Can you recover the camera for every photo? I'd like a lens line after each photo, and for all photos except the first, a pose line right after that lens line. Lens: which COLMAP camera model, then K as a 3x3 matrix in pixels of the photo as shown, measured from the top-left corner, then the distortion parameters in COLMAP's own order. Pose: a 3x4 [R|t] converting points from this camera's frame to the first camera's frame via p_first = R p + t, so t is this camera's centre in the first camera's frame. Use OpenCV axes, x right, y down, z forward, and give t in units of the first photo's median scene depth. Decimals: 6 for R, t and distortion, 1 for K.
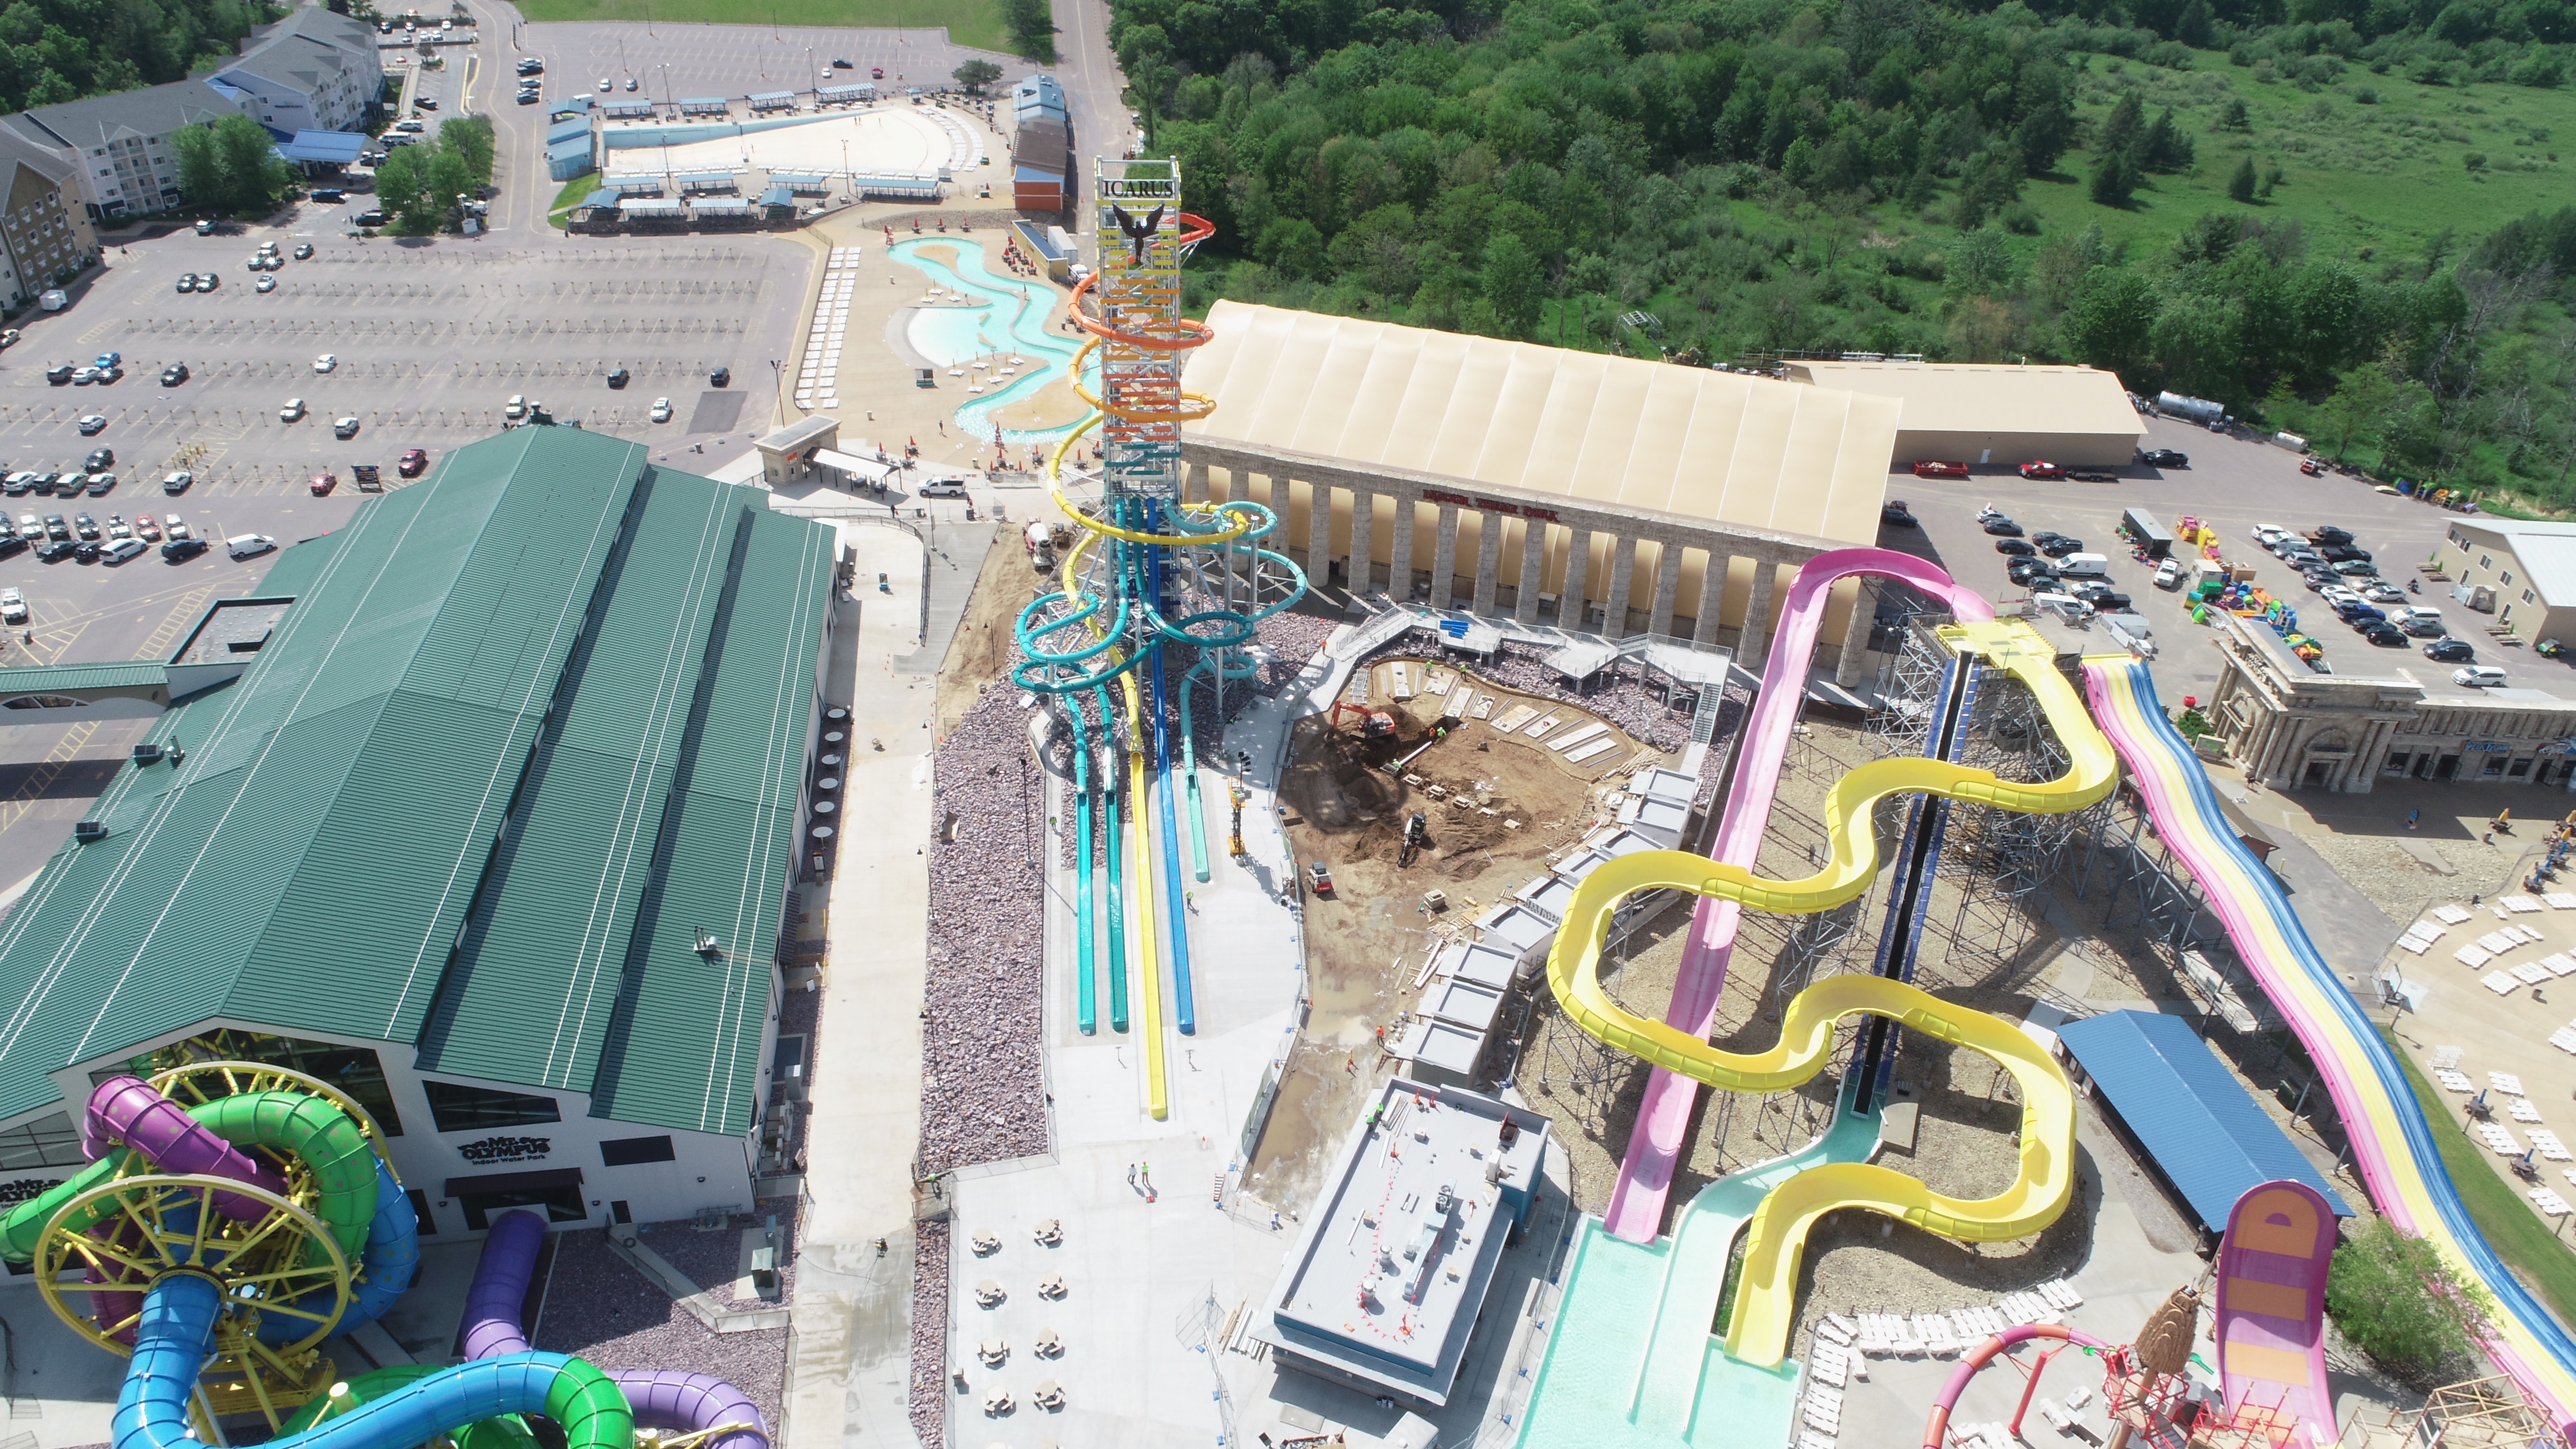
lens RADIAL K [[1701.5, 0, 1288.0], [0, 1701.5, 724.5], [0, 0, 1]] dist [0.000691, 0.002376]
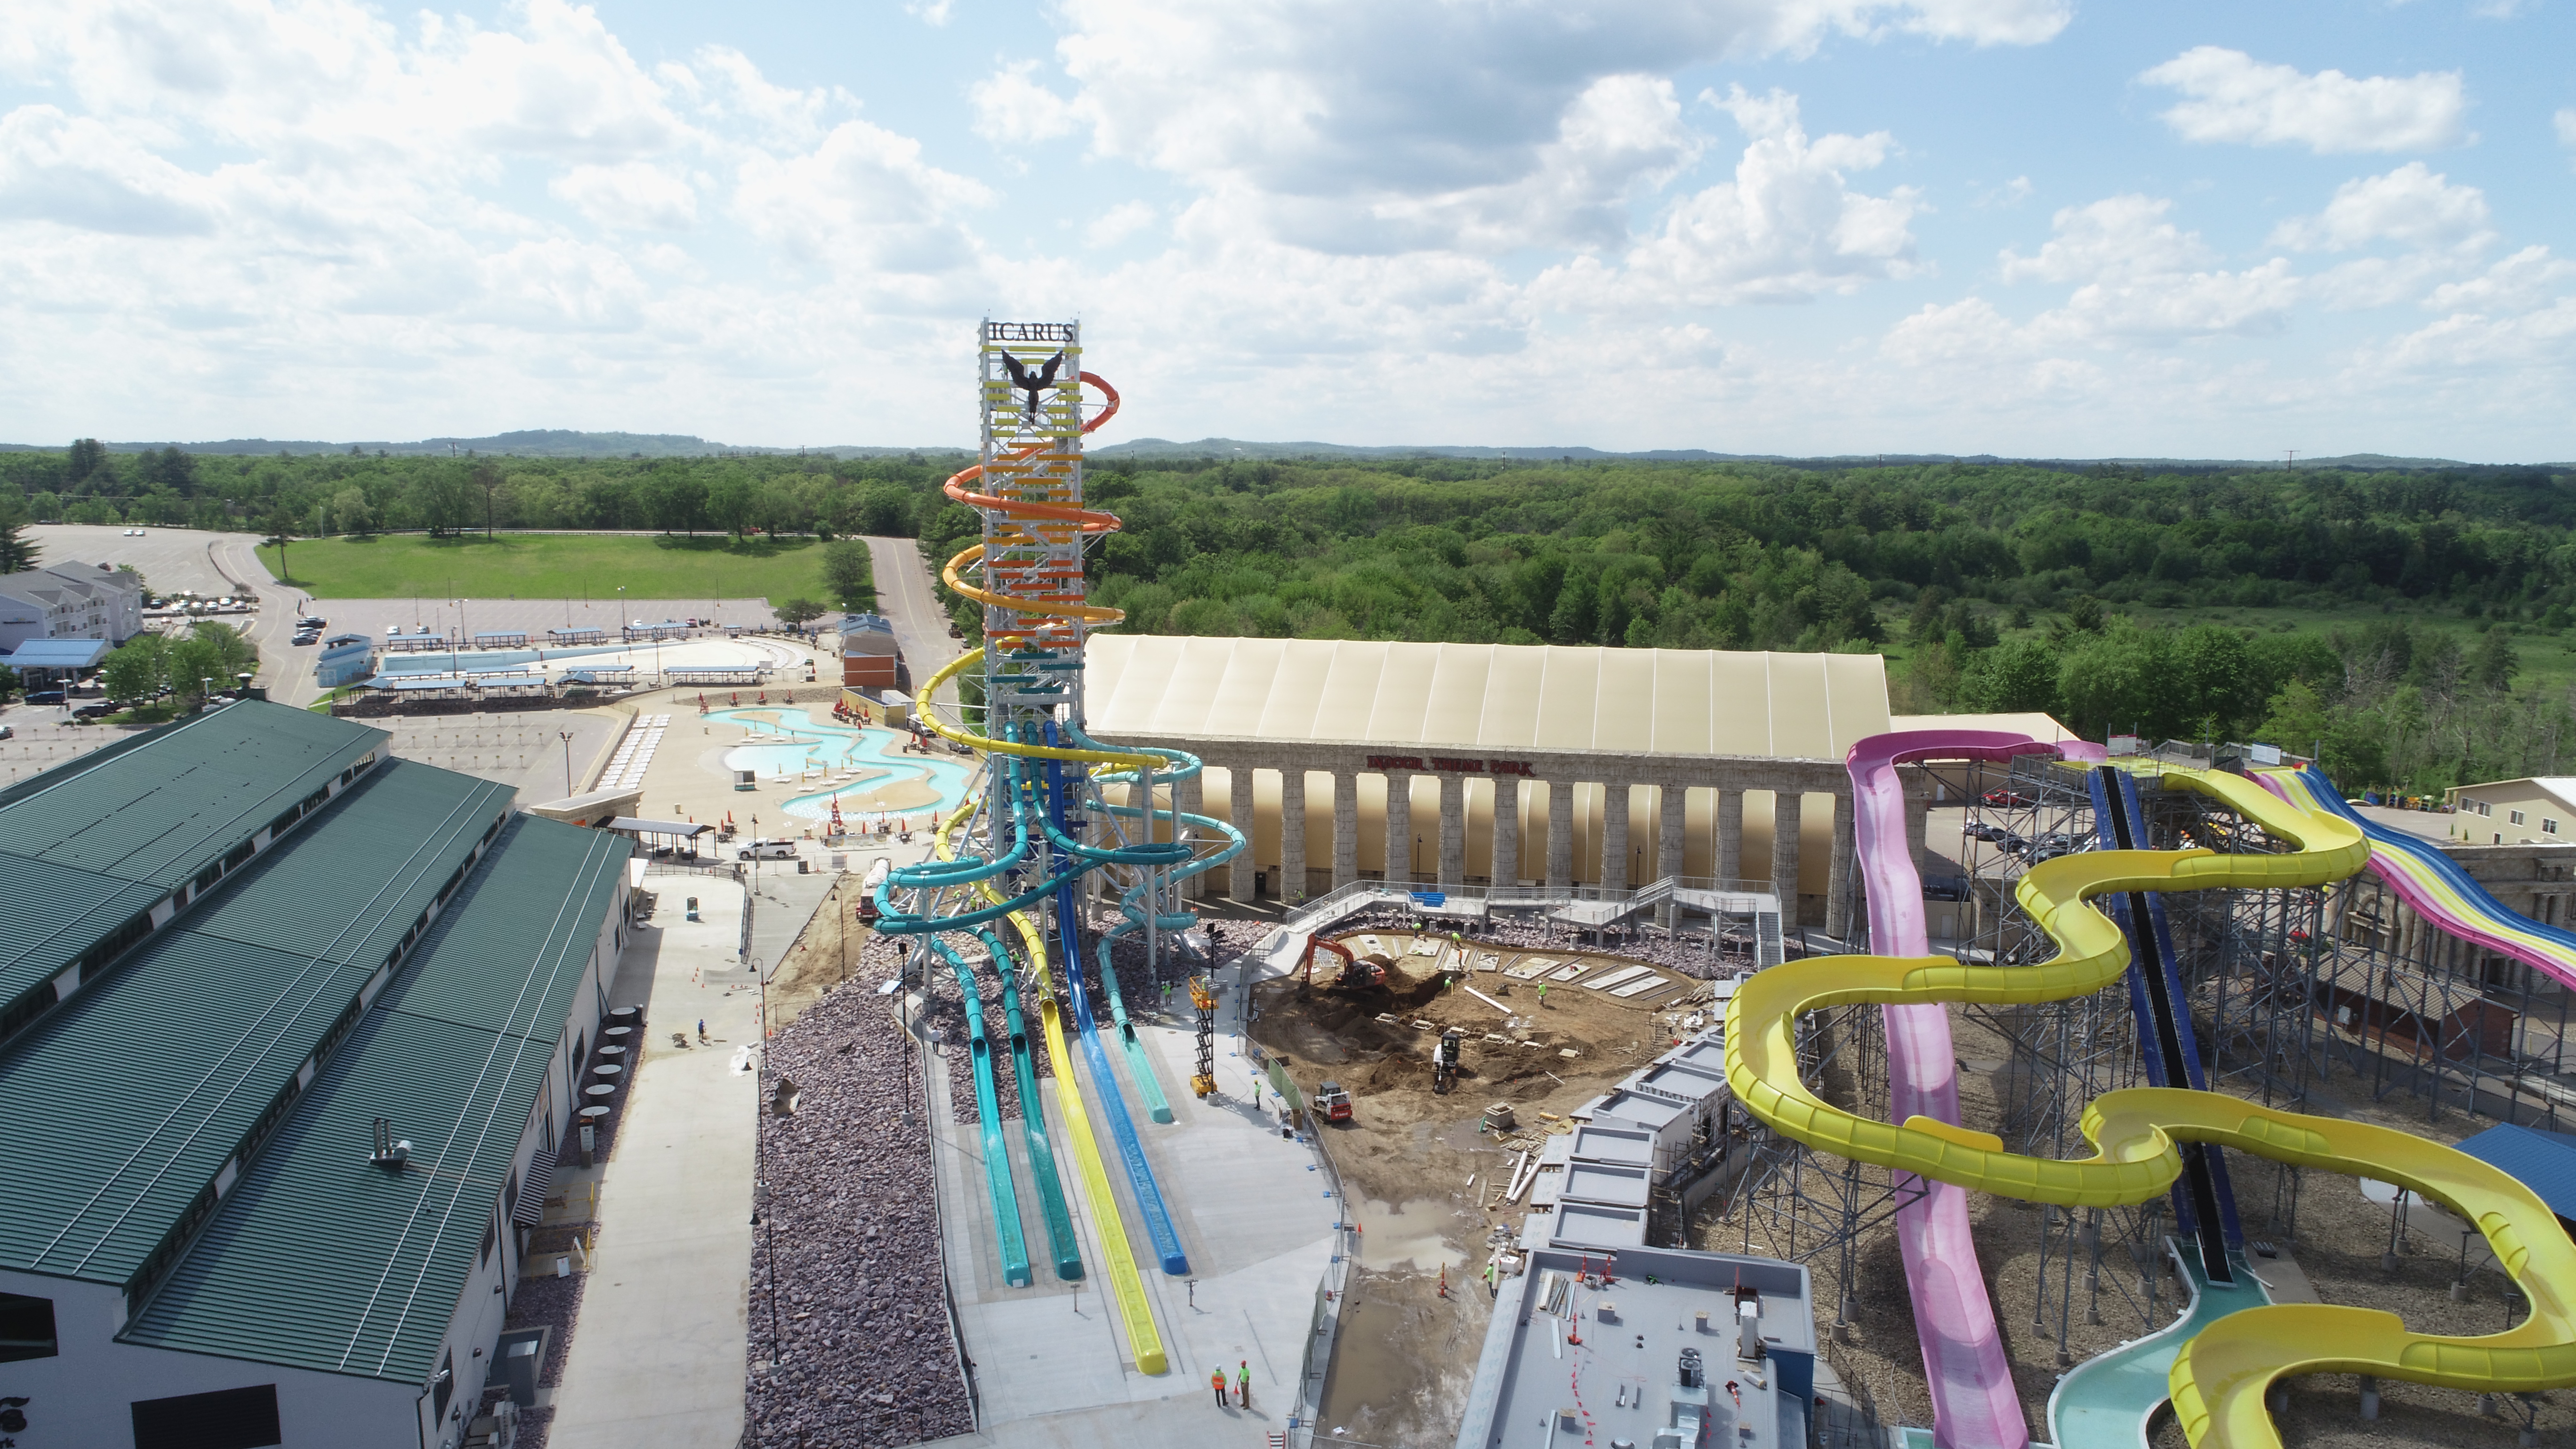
lens RADIAL K [[1713.0, 0, 1288.0], [0, 1713.0, 724.5], [0, 0, 1]] dist [-0.004000, 0.002876]
pose [[0.991623, -0.045509, 0.120879, -0.069473], [0.088858, 0.919577, -0.382731, 0.192791], [-0.093740, 0.390266, 0.915918, 0.266785]]
